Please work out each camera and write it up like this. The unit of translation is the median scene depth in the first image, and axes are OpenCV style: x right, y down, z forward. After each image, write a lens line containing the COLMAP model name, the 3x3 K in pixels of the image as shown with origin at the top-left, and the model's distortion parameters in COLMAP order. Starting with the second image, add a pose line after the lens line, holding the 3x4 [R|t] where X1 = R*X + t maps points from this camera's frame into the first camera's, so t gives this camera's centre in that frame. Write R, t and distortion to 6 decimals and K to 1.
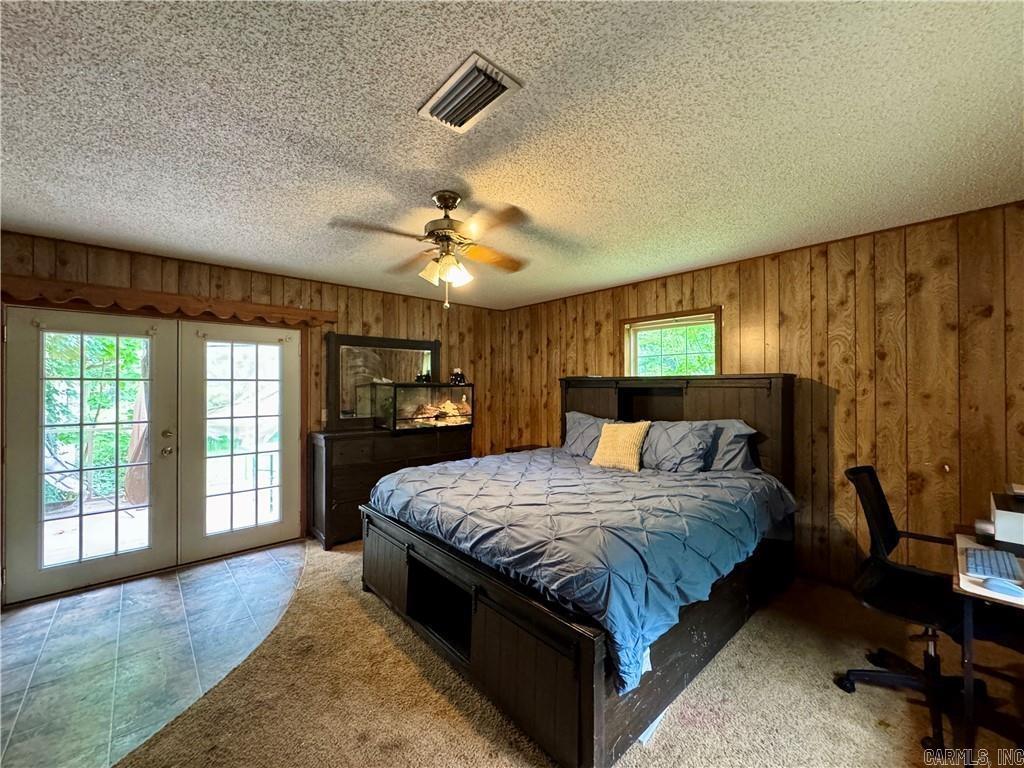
lens RADIAL K [[412.6, 0, 512.0], [0, 412.6, 384.0], [0, 0, 1]] dist [0.000212, 0.000056]
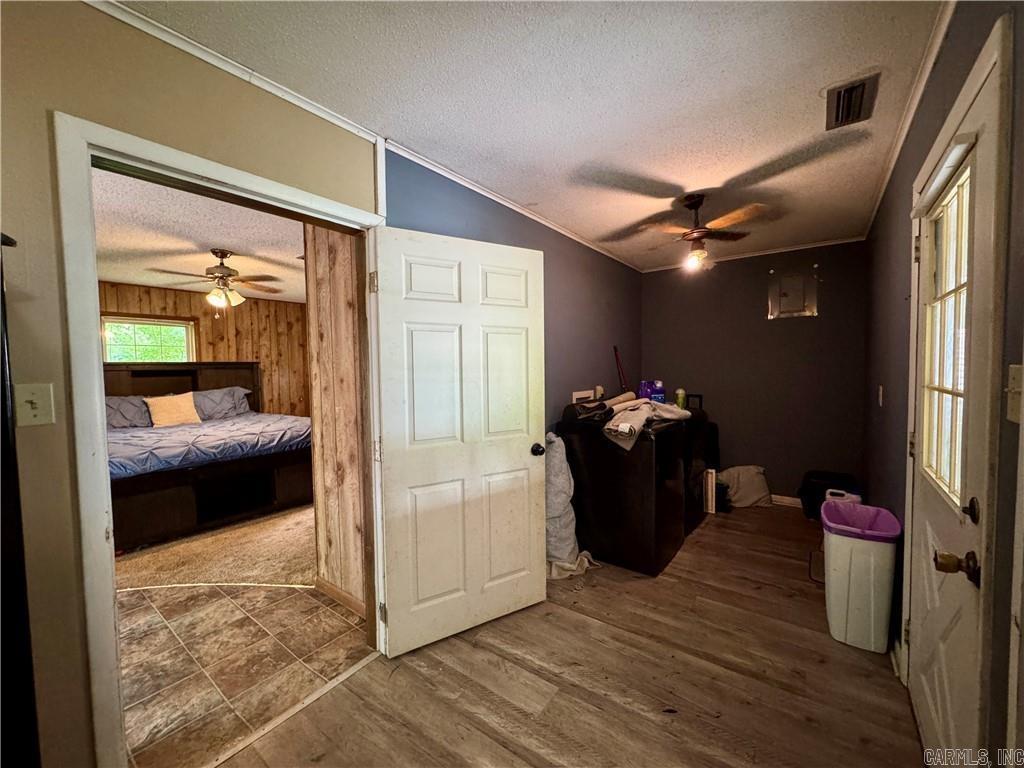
lens RADIAL K [[412.6, 0, 512.0], [0, 412.6, 384.0], [0, 0, 1]] dist [0.000212, 0.000056]
pose [[-0.184422, -0.037835, 0.982119, -1.632971], [0.010204, 0.999131, 0.040407, 0.014686], [-0.982794, 0.017473, -0.183876, 0.145745]]
